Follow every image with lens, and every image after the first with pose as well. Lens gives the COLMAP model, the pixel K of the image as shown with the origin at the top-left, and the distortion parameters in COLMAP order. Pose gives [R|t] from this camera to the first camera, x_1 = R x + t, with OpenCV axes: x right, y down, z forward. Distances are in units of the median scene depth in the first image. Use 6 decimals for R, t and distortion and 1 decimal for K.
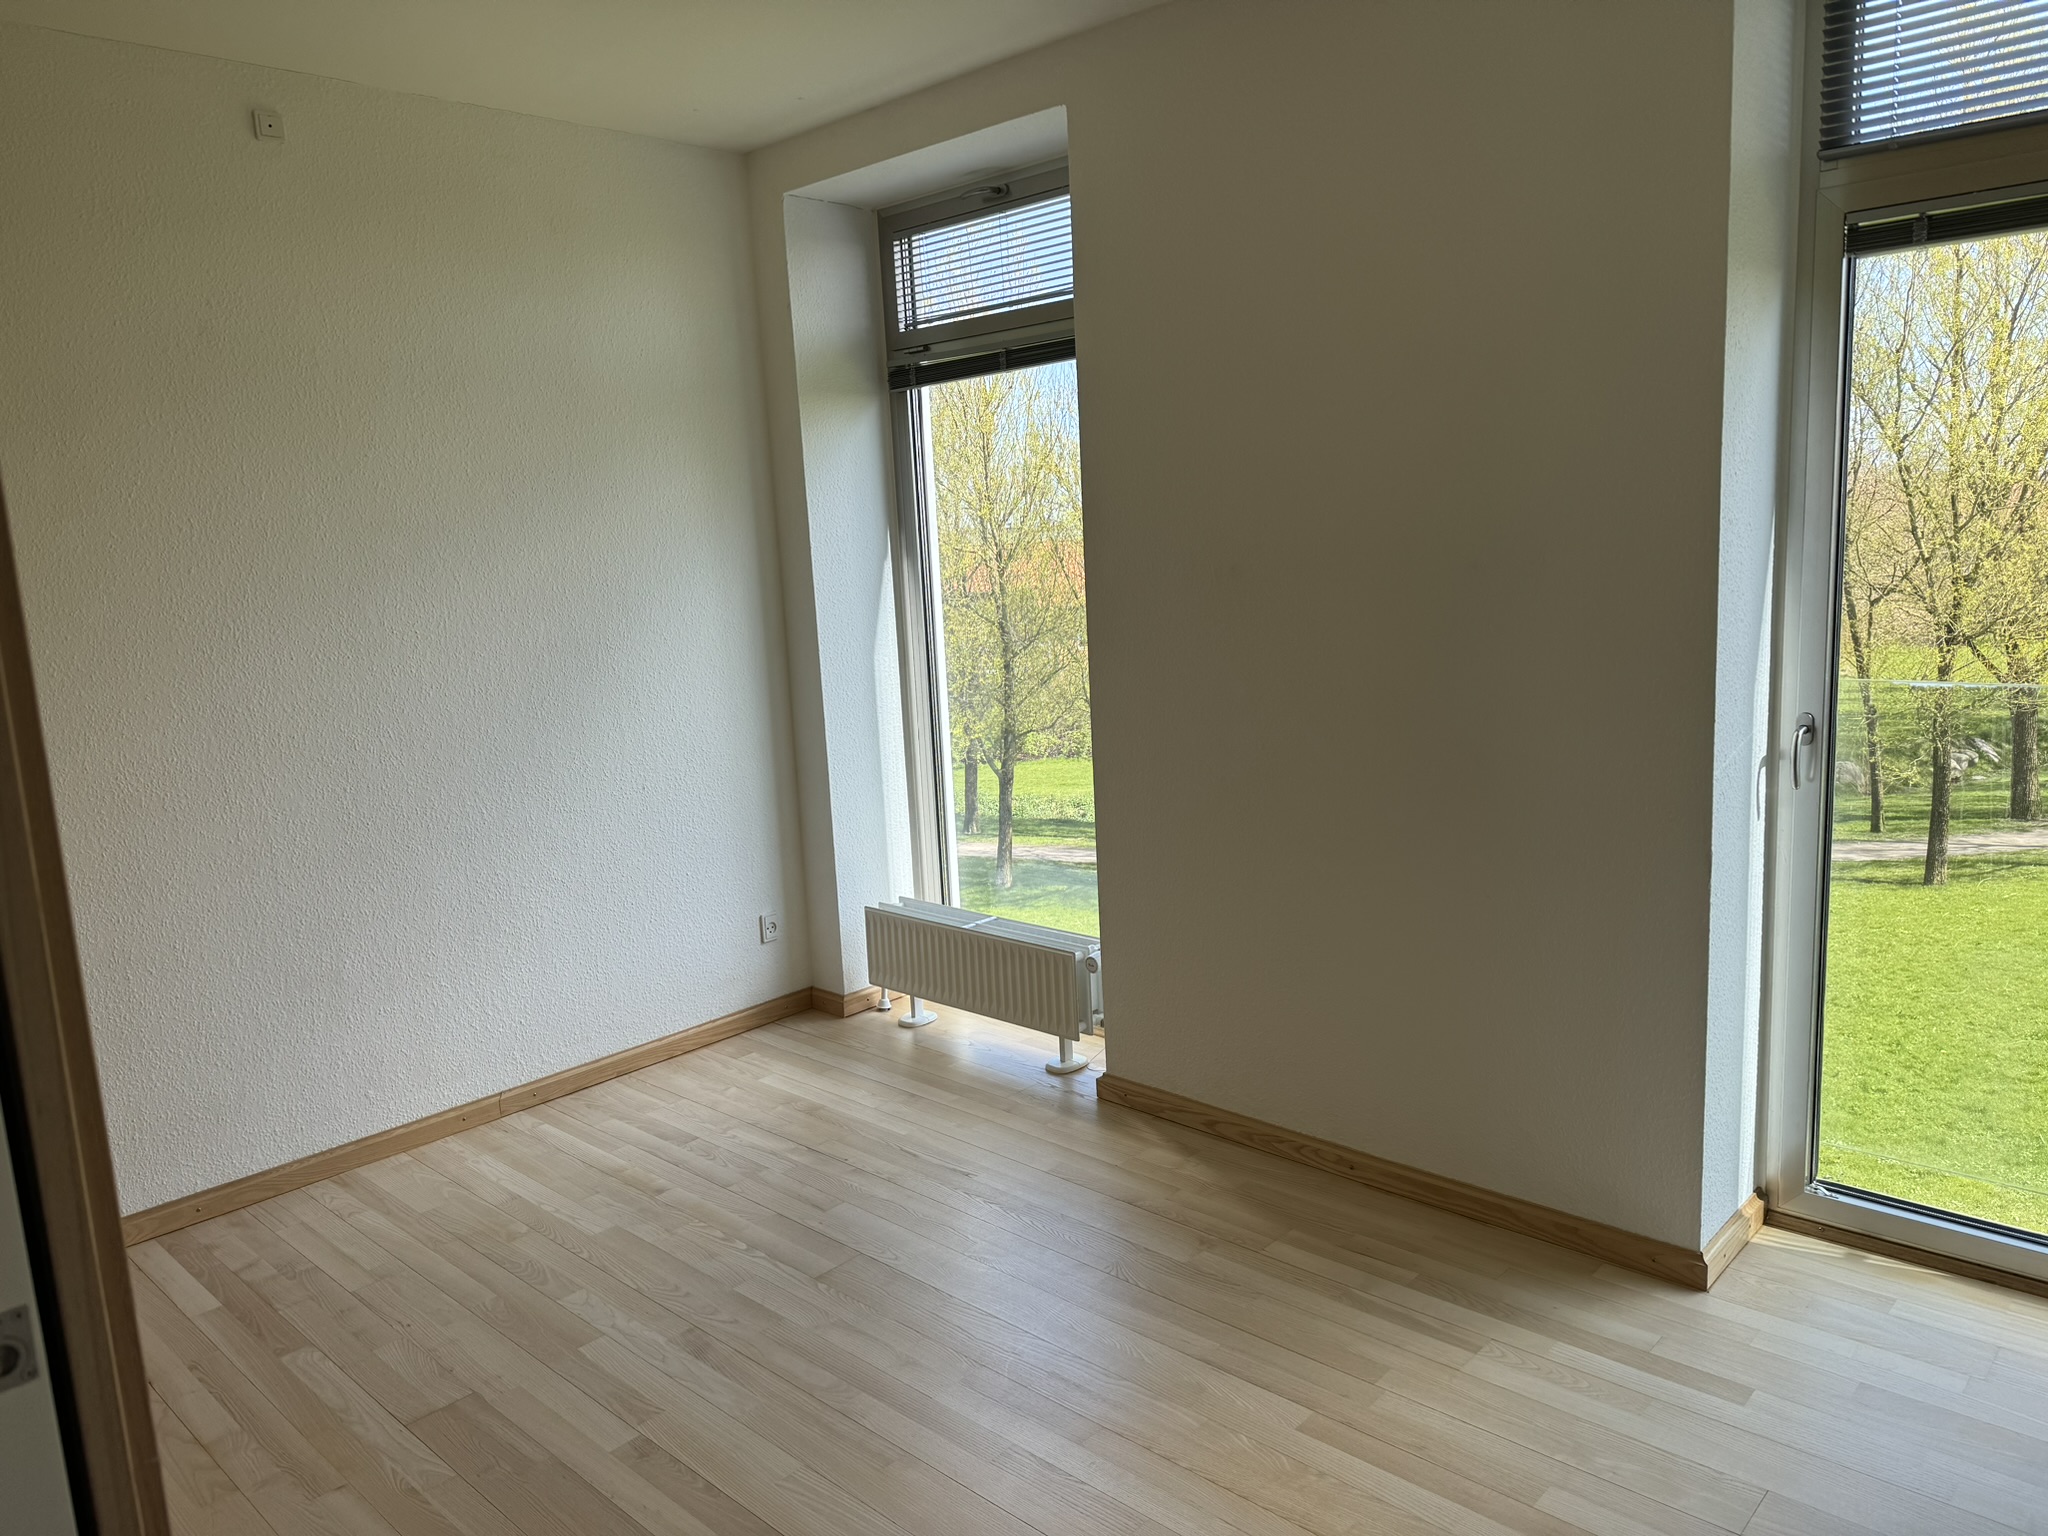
lens RADIAL K [[1429.0, 0, 1024.0], [0, 1429.0, 768.0], [0, 0, 1]] dist [0.072098, -0.122907]
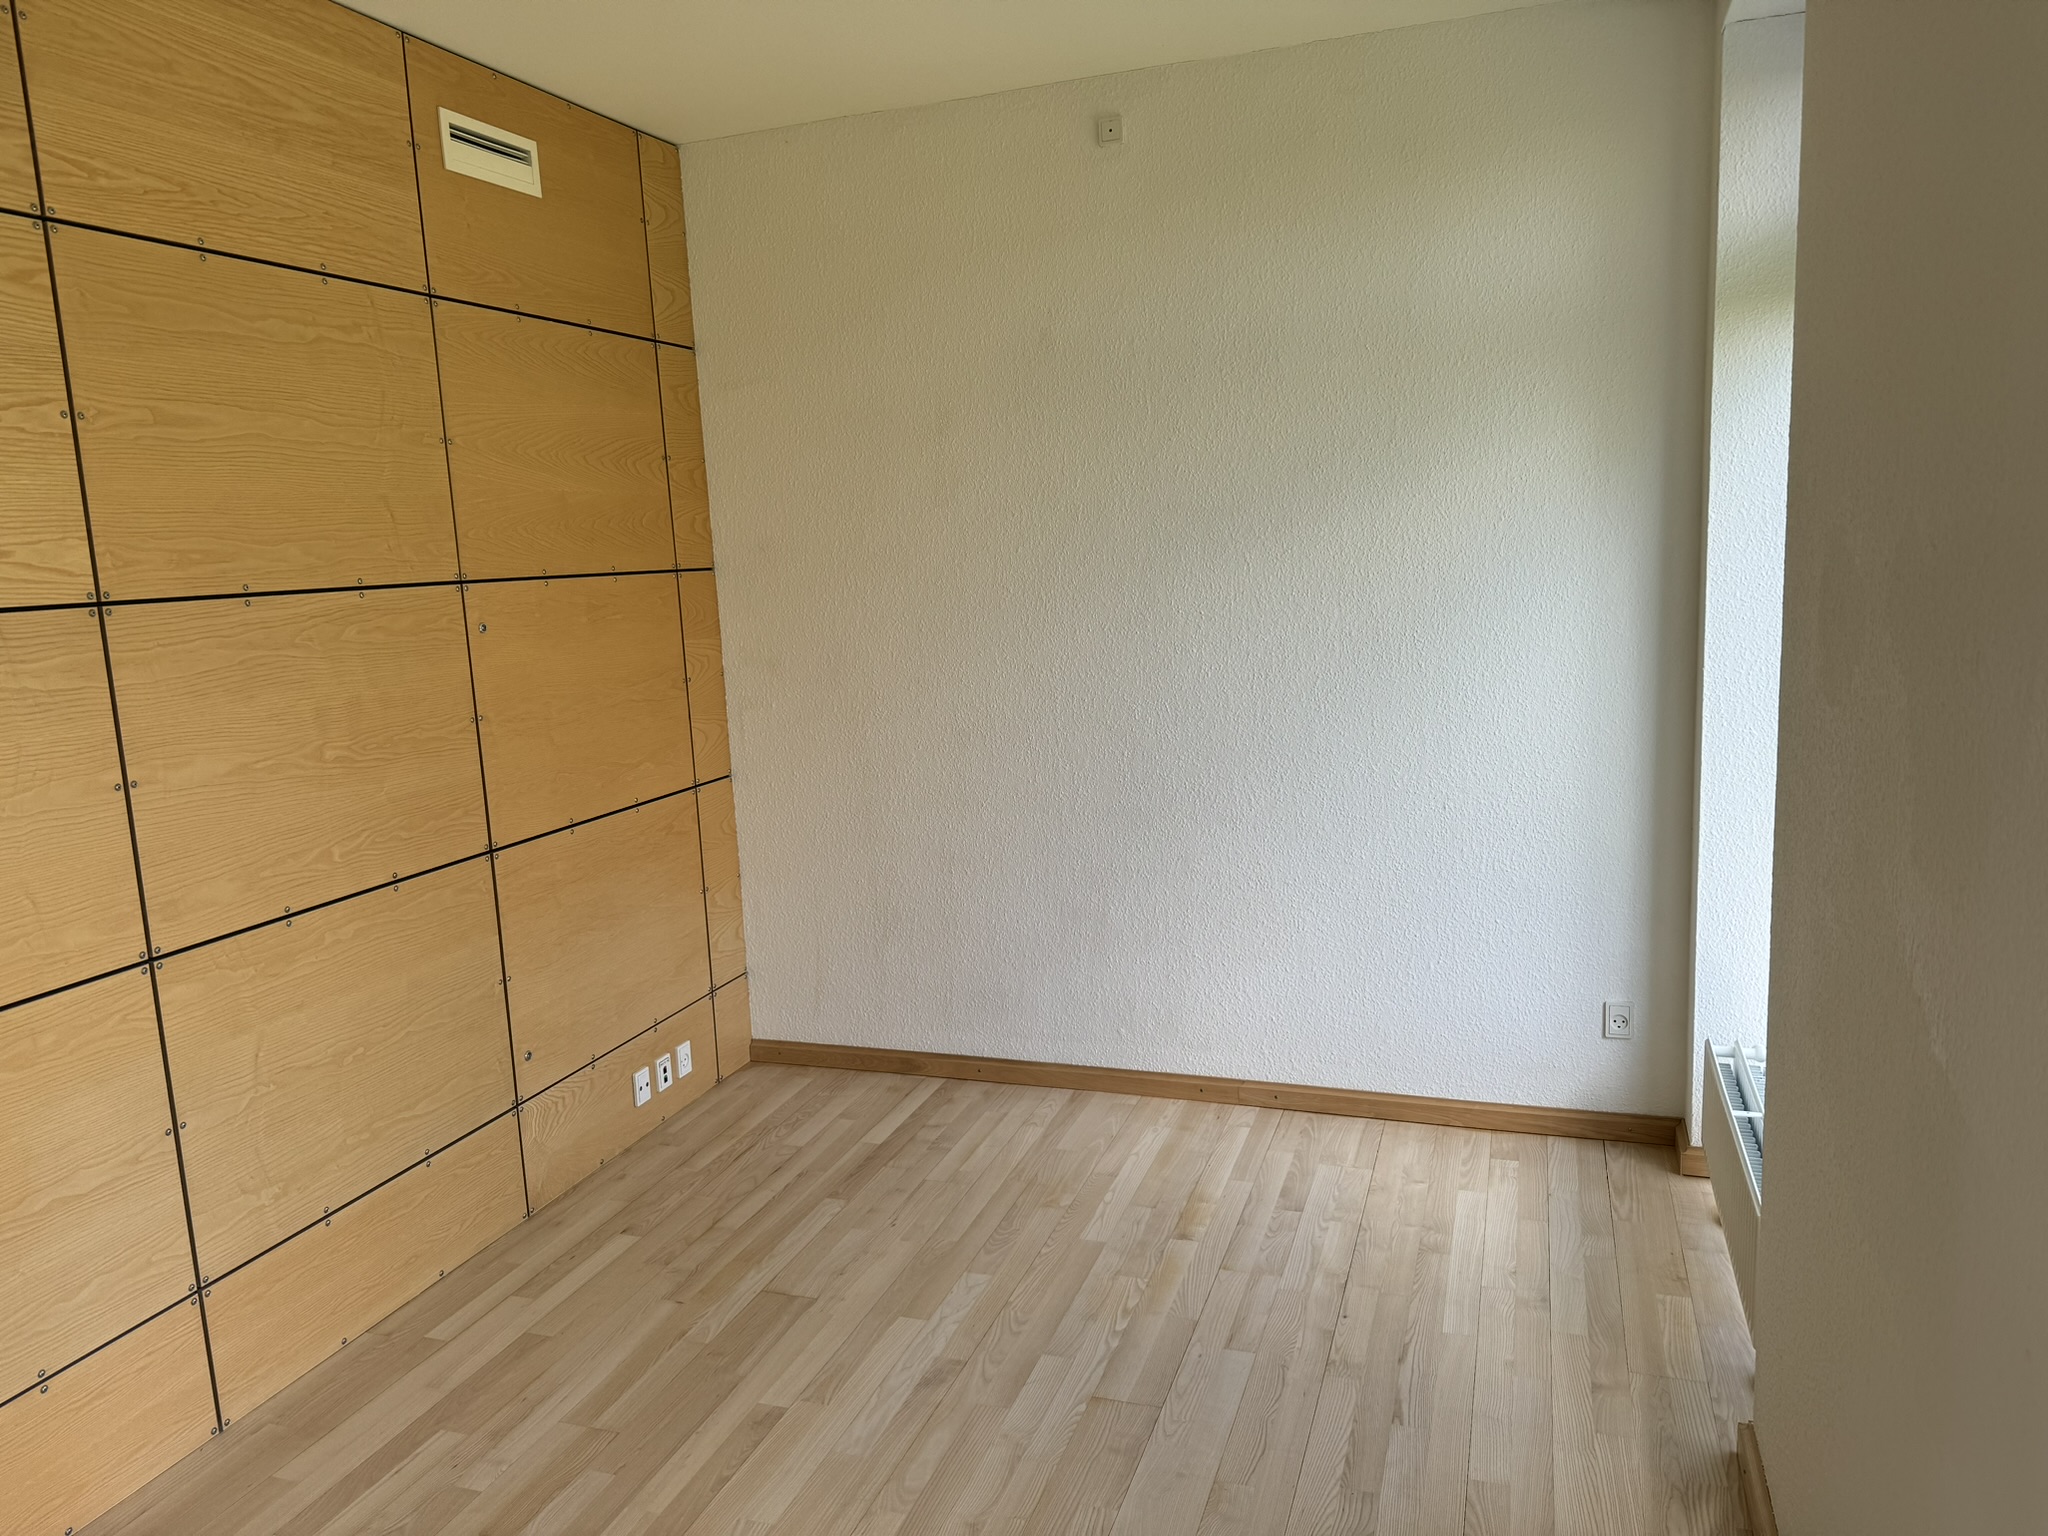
lens RADIAL K [[1437.7, 0, 1024.0], [0, 1437.7, 768.0], [0, 0, 1]] dist [0.081886, -0.063771]
pose [[0.392103, 0.176058, -0.902917, 0.479579], [-0.119342, 0.982956, 0.139839, -0.116788], [0.912147, 0.052925, 0.406431, 0.494542]]
